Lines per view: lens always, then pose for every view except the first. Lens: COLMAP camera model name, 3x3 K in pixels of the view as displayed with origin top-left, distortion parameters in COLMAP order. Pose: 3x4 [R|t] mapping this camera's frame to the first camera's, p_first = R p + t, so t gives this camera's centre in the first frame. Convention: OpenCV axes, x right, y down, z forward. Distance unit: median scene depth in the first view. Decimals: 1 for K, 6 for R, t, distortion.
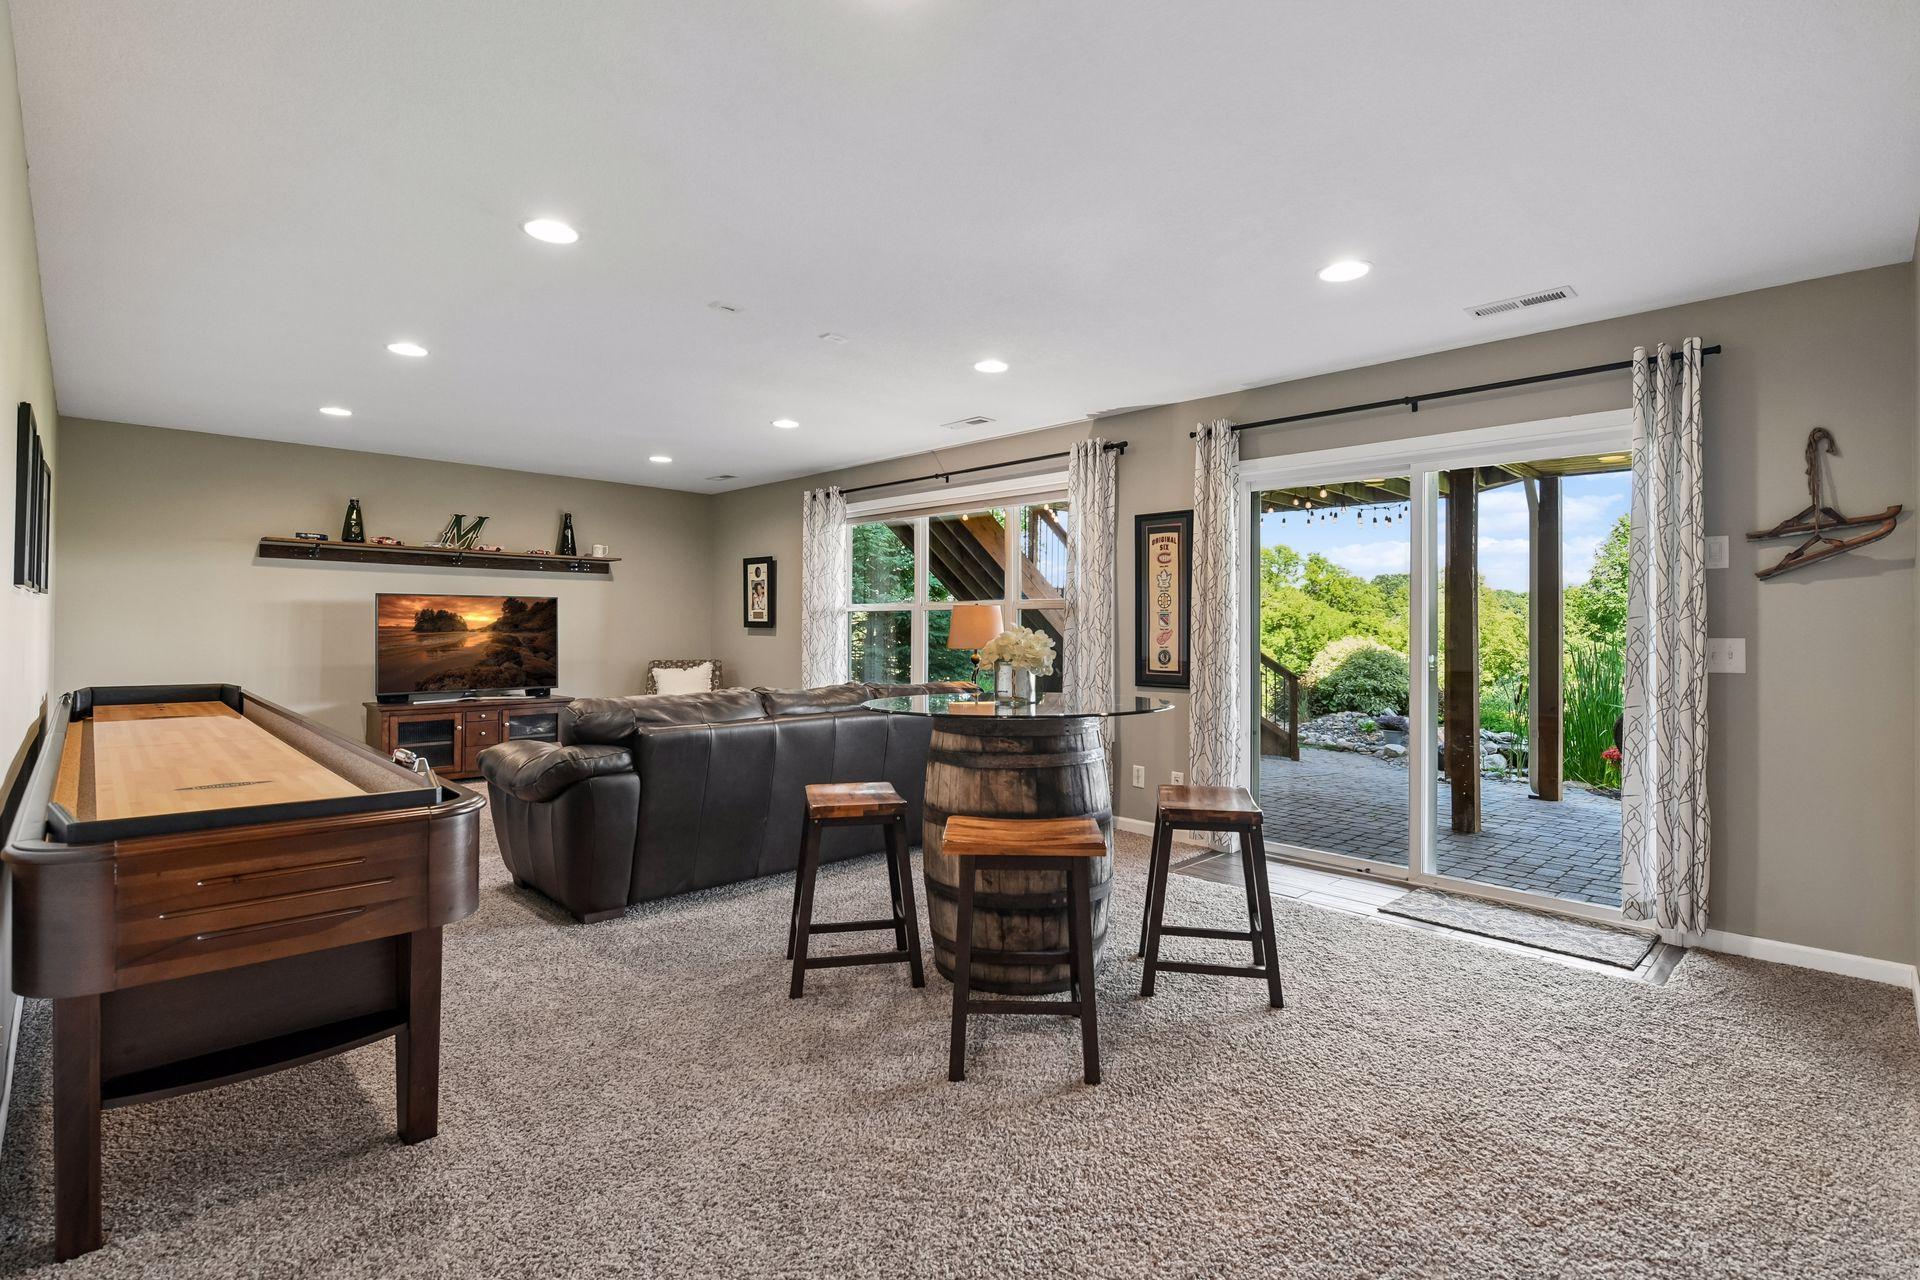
lens RADIAL K [[892.7, 0, 969.6], [0, 892.7, 618.3], [0, 0, 1]] dist [-0.016900, -0.000839]
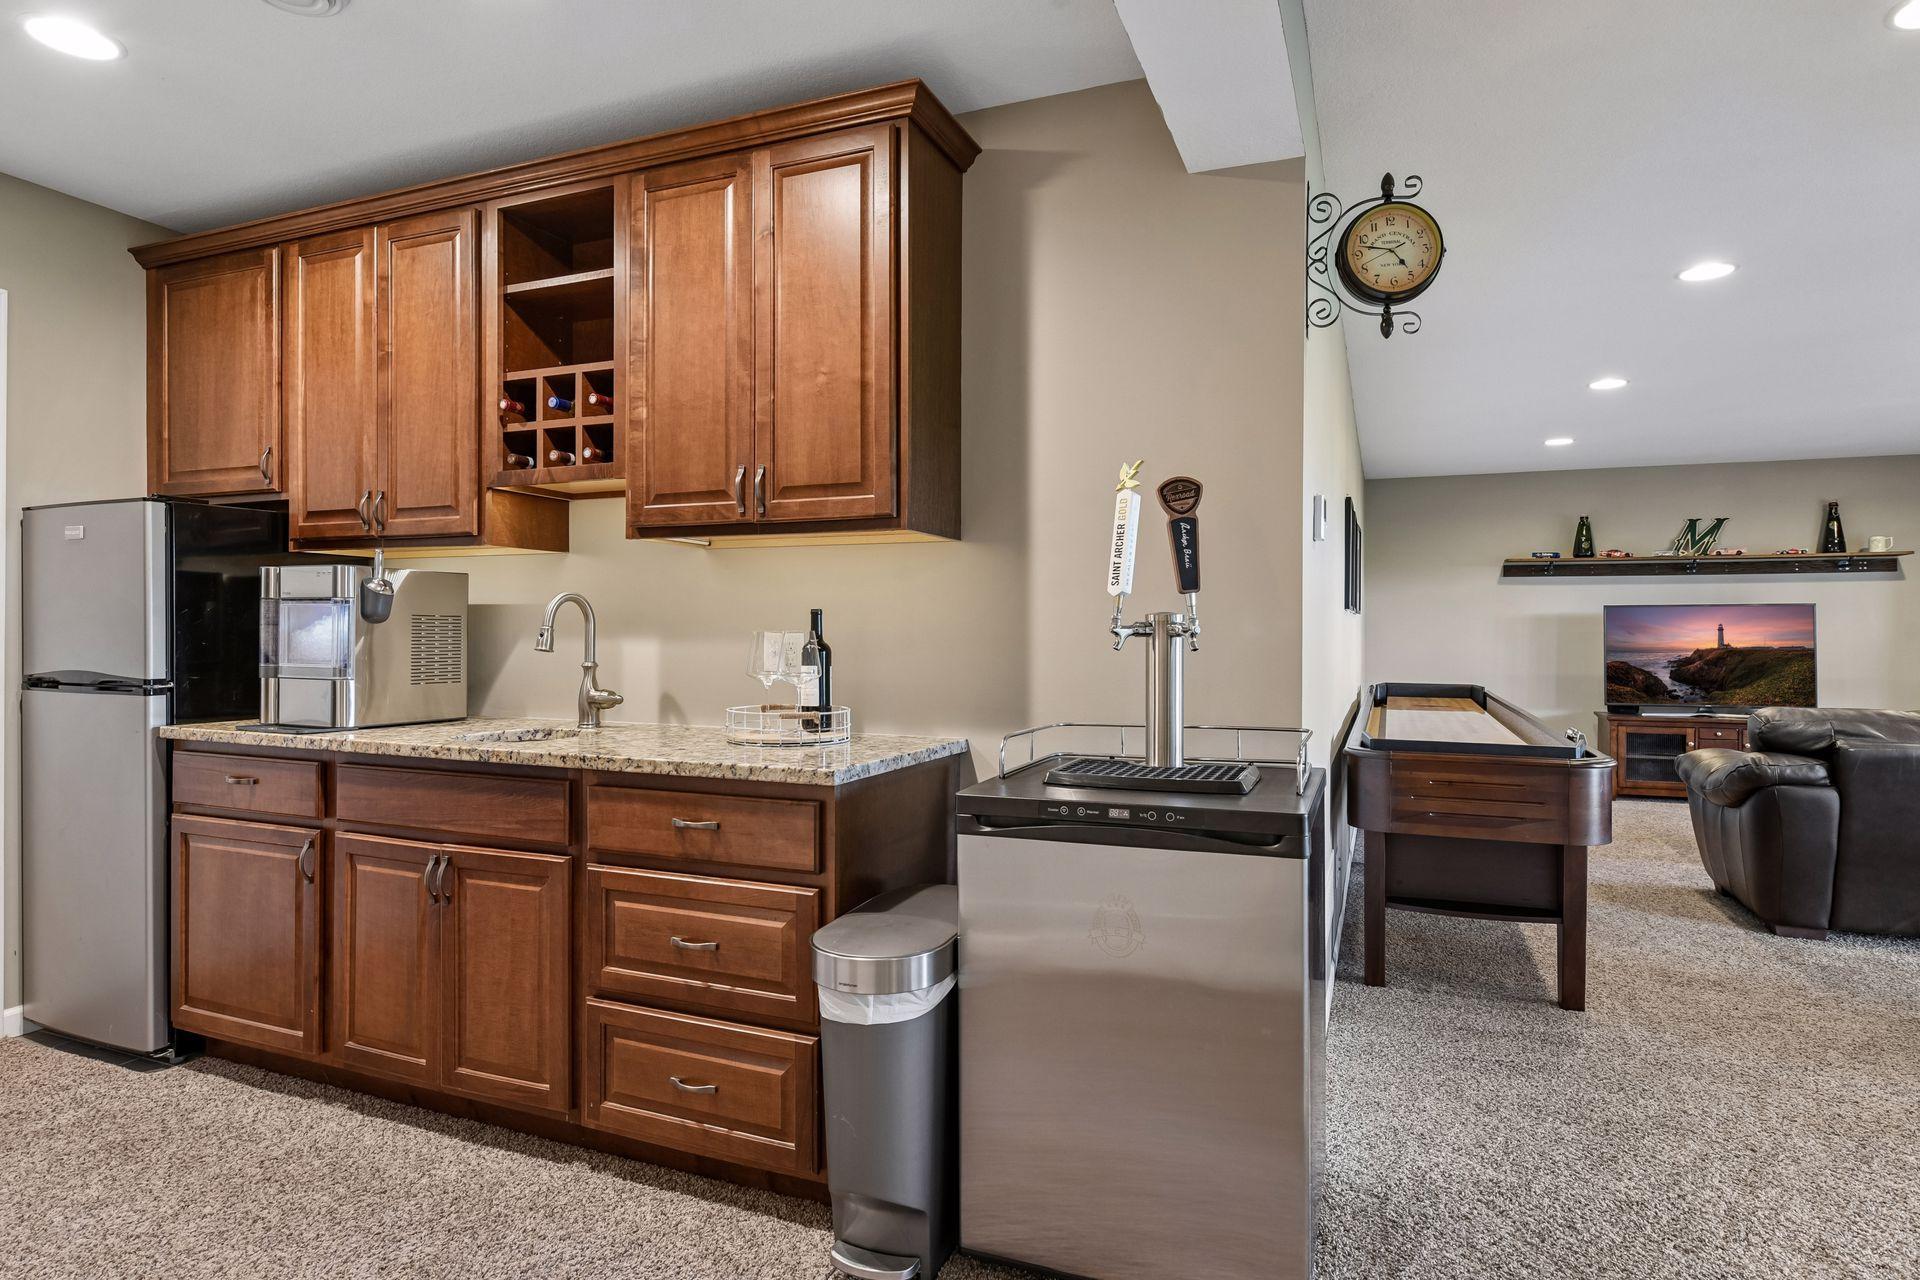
lens RADIAL K [[1001.7, 0, 965.5], [0, 1001.7, 631.2], [0, 0, 1]] dist [-0.000546, -0.002015]
pose [[0.374972, -0.008691, -0.926995, 0.215127], [0.007635, 0.999951, -0.006286, 0.005083], [0.927005, -0.004721, 0.375020, -0.206398]]
